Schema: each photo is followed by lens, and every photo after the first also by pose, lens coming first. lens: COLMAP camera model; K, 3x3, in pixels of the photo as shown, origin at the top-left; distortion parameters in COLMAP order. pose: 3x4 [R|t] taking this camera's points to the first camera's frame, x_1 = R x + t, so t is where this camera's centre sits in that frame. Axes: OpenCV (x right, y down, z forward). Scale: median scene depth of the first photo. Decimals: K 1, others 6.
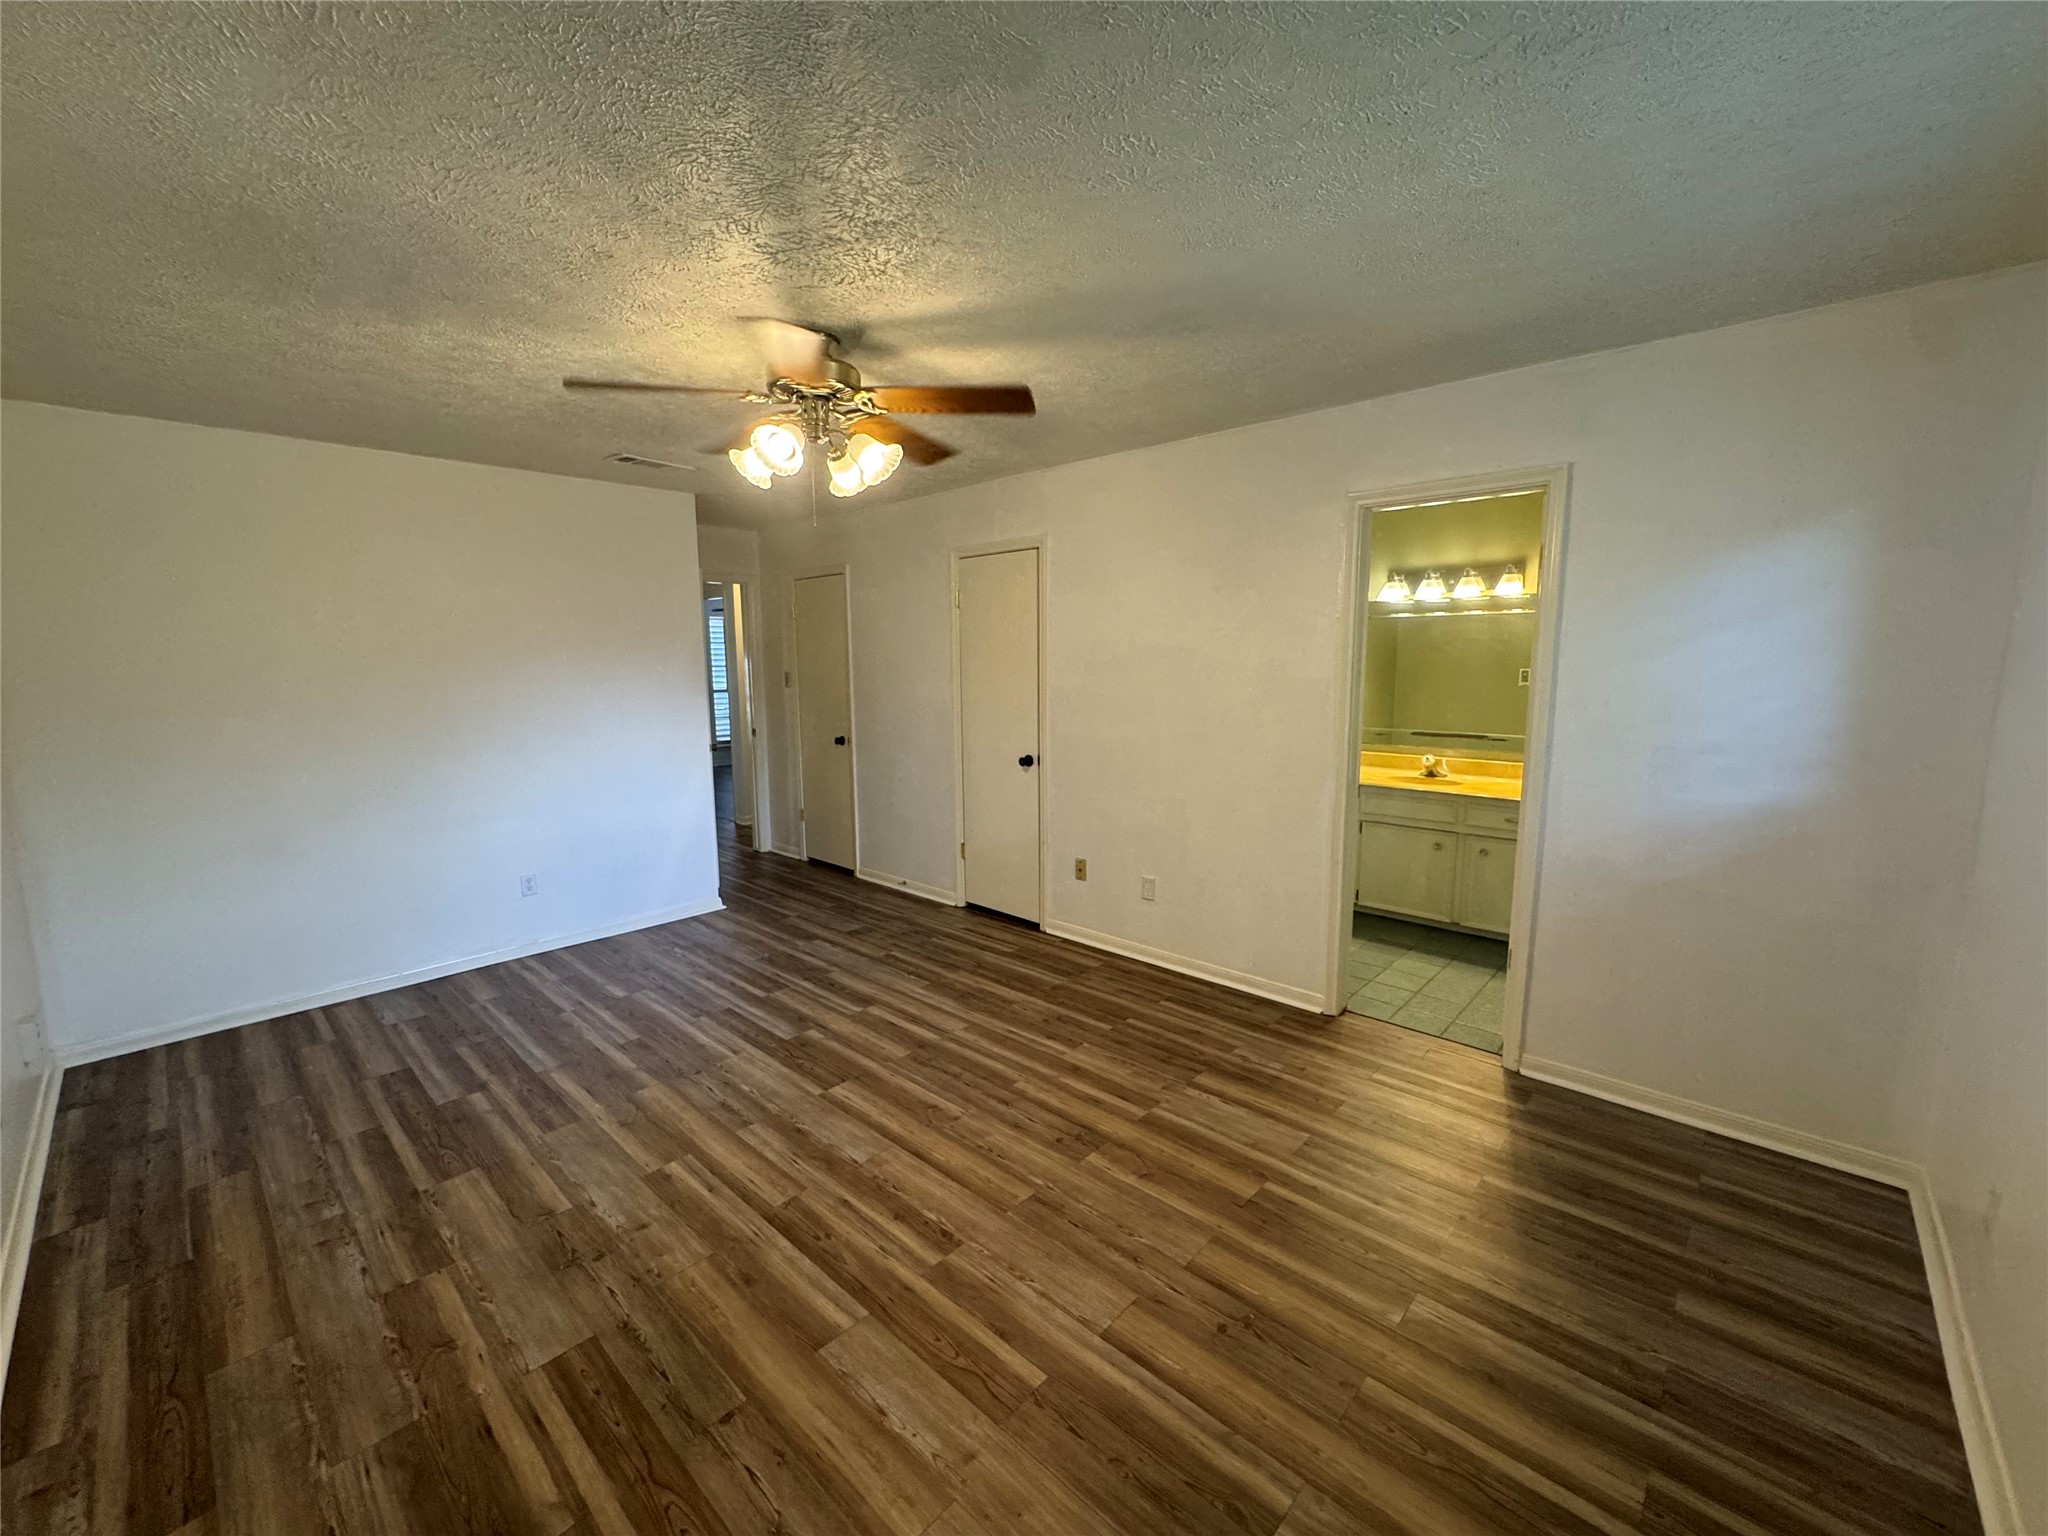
lens RADIAL K [[820.9, 0, 1030.8], [0, 820.9, 776.0], [0, 0, 1]] dist [-0.006721, 0.001183]
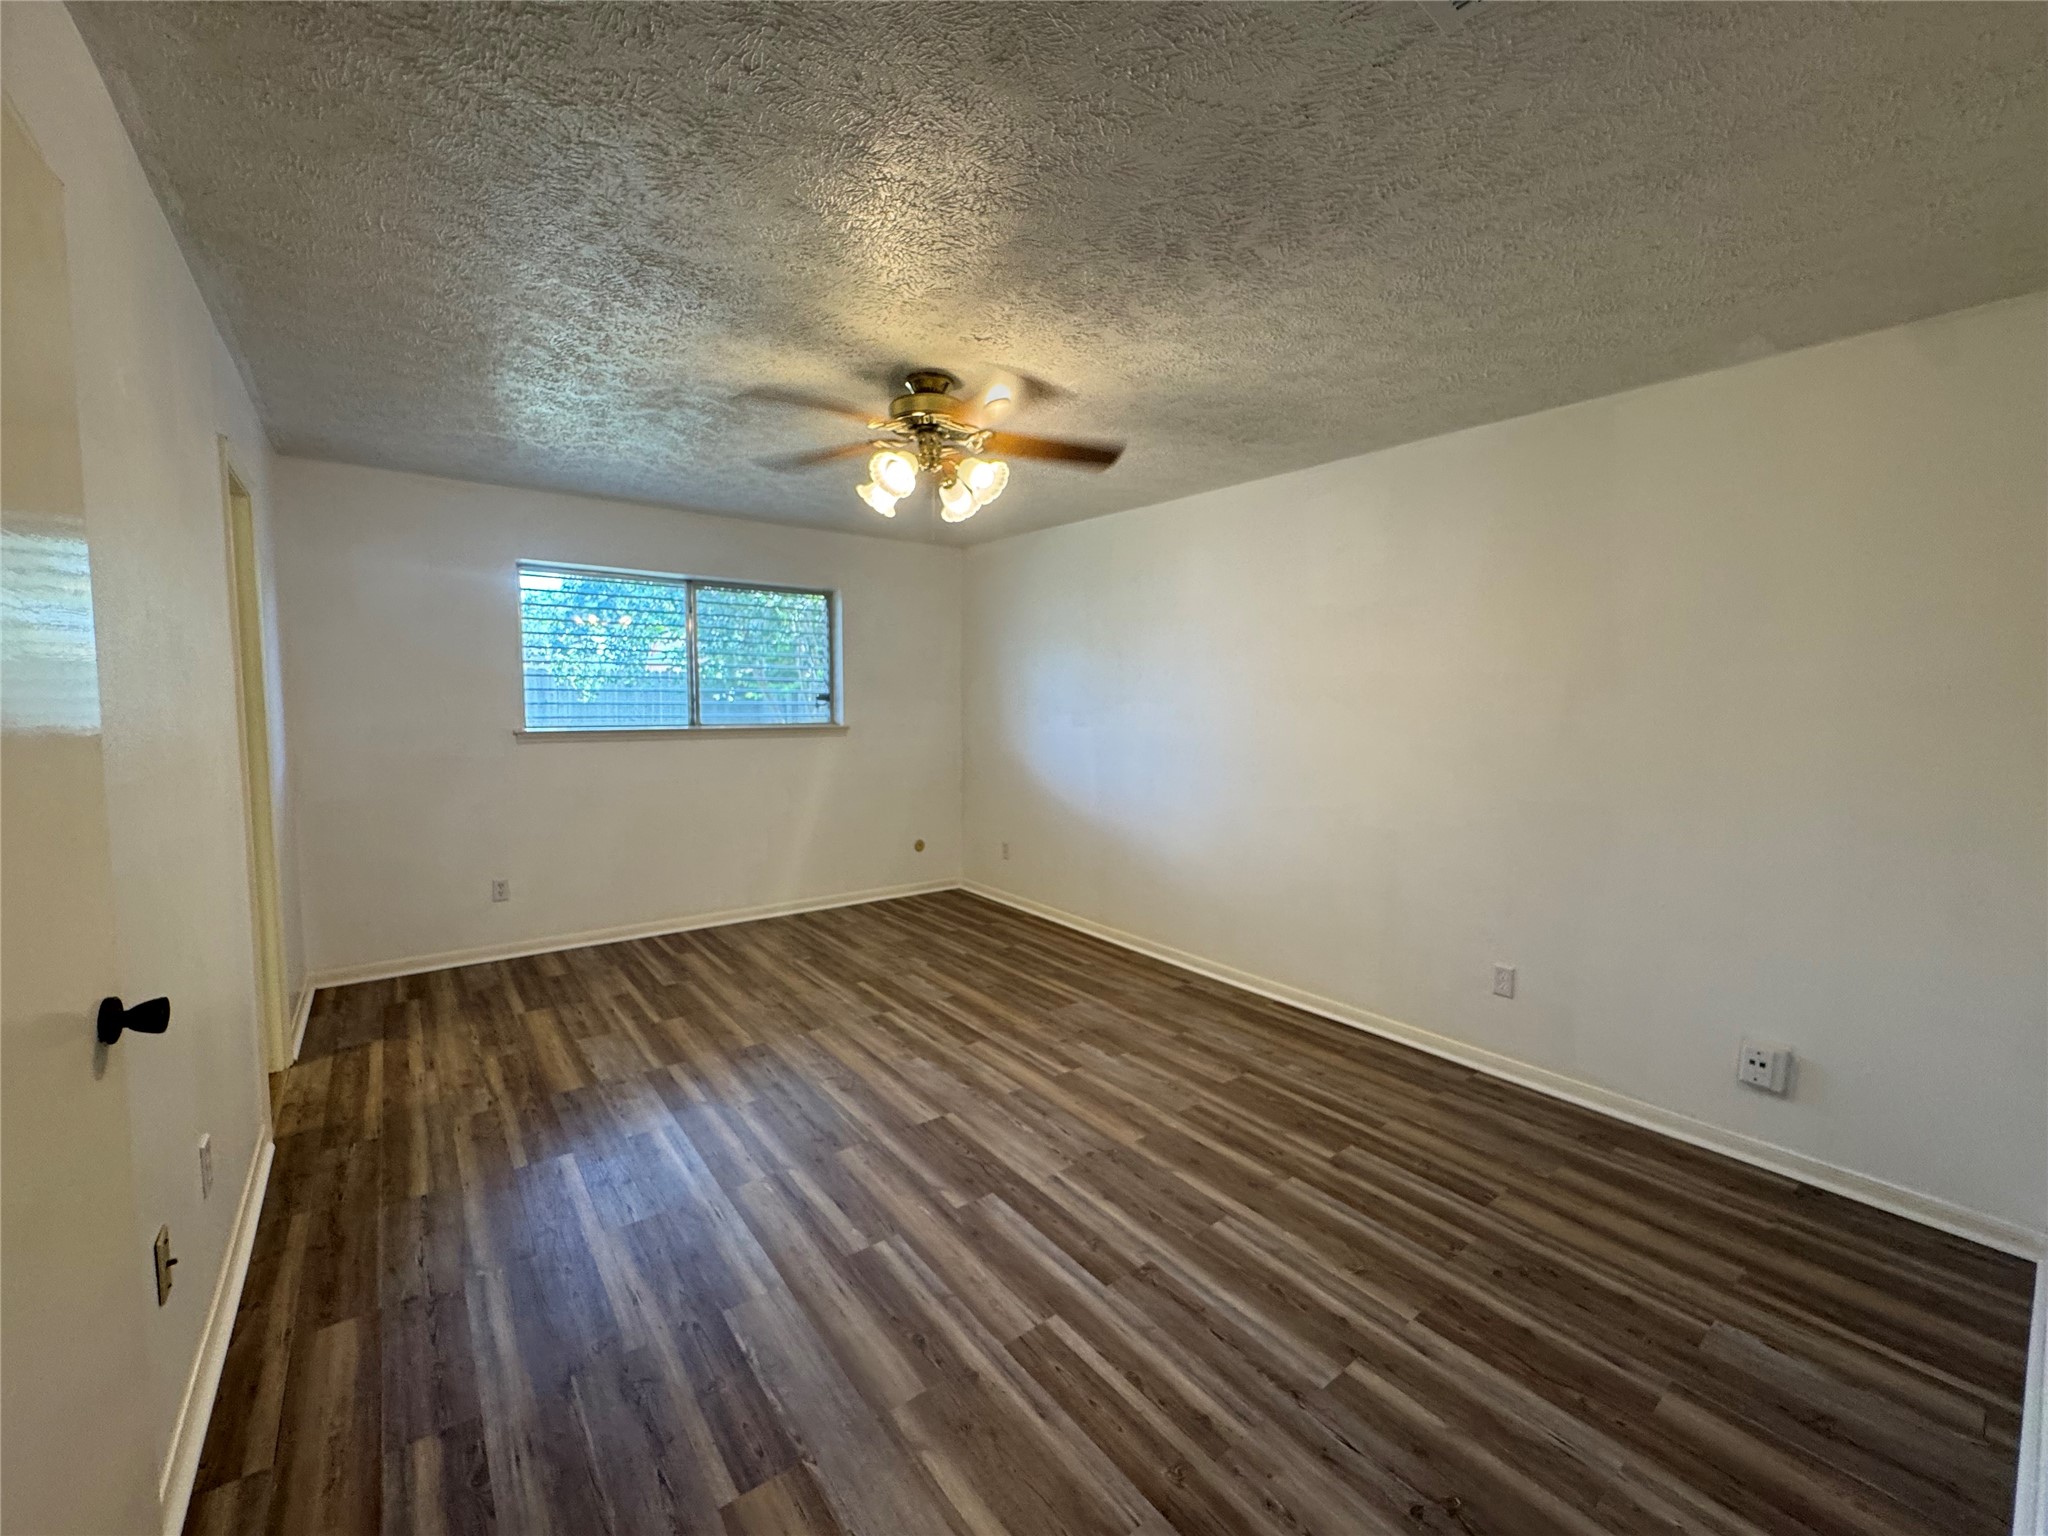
lens RADIAL K [[820.9, 0, 1021.4], [0, 820.9, 762.6], [0, 0, 1]] dist [-0.006721, 0.001183]
pose [[-0.984804, -0.018516, 0.172678, -0.501425], [0.019825, 0.975814, 0.217702, -0.223415], [-0.172533, 0.217817, -0.960619, 1.826251]]
